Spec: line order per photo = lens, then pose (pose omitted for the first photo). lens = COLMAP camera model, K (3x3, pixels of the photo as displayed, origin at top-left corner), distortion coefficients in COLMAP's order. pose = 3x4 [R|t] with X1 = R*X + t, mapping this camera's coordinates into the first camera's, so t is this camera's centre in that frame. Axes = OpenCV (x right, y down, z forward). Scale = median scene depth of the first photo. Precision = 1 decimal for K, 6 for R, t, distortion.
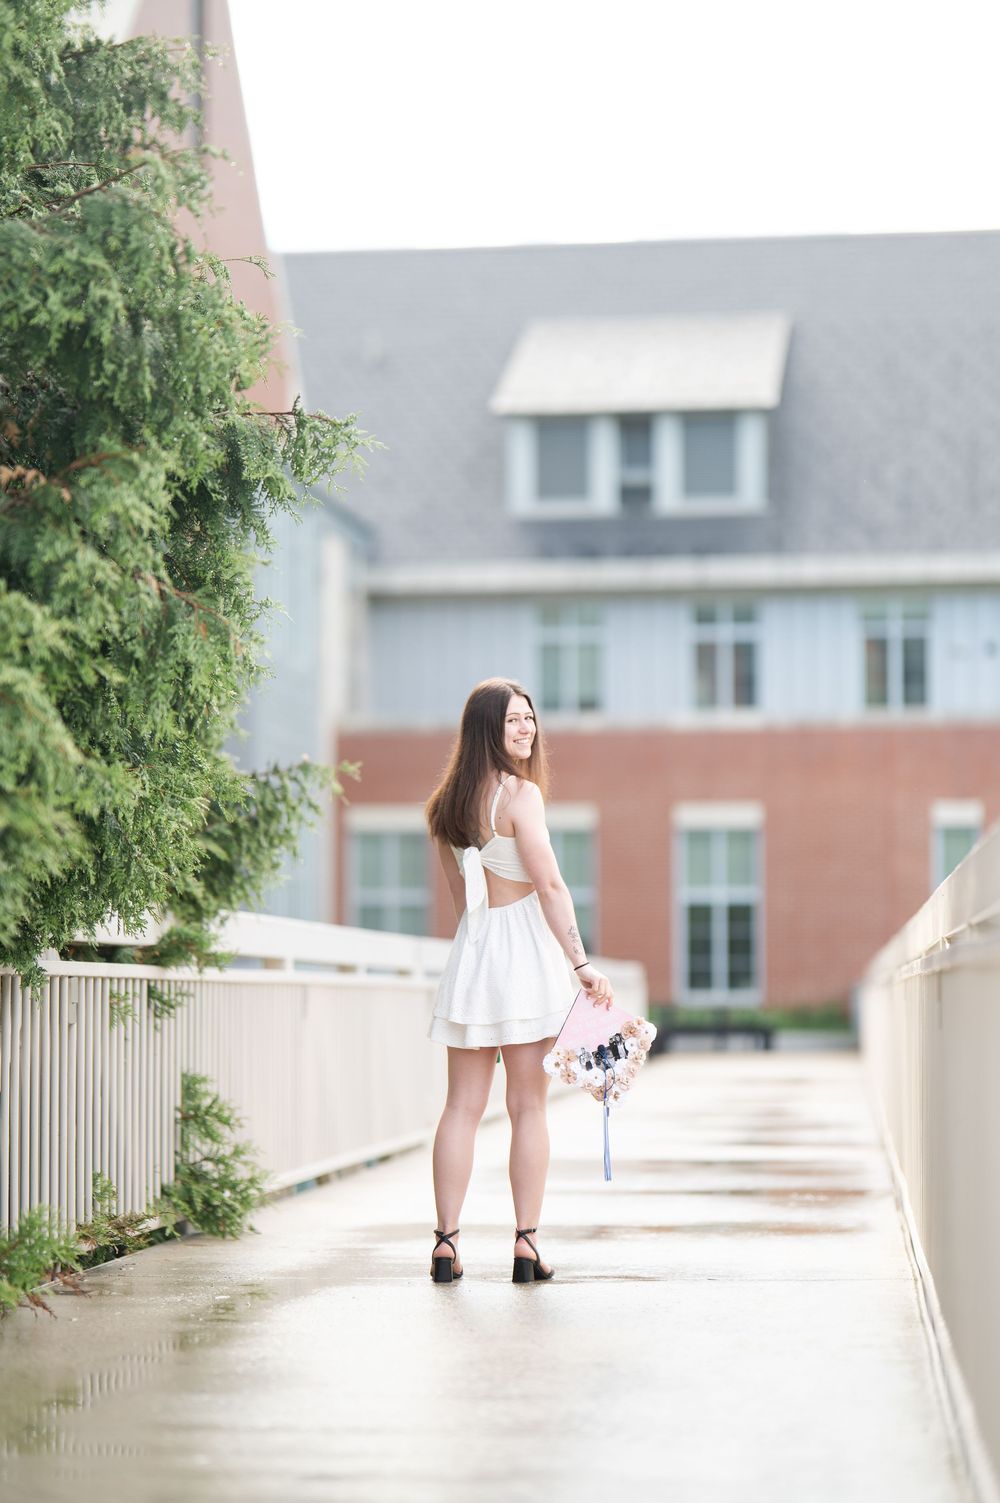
lens RADIAL K [[3482.2, 0, 498.0], [0, 3482.2, 747.6], [0, 0, 1]] dist [0.045098, 0.000000]
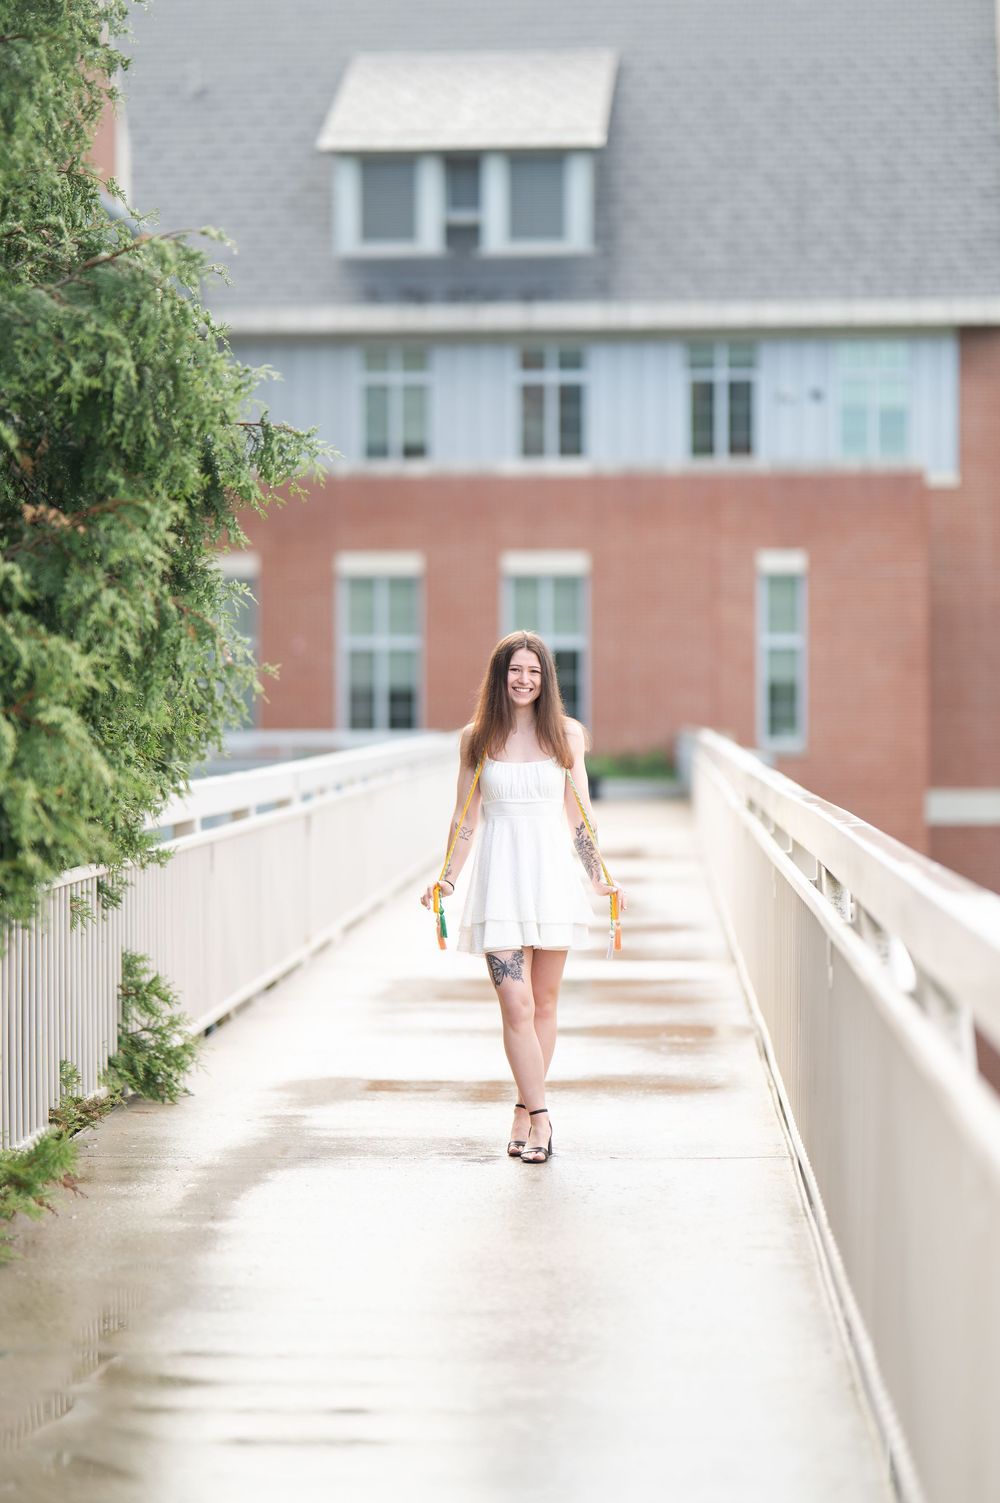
lens RADIAL K [[3482.2, 0, 502.7], [0, 3482.2, 755.4], [0, 0, 1]] dist [0.045098, 0.000000]
pose [[0.998656, -0.000517, 0.051833, -0.027933], [-0.003464, 0.997050, 0.076673, -0.054277], [-0.051720, -0.076750, 0.995708, -0.100313]]
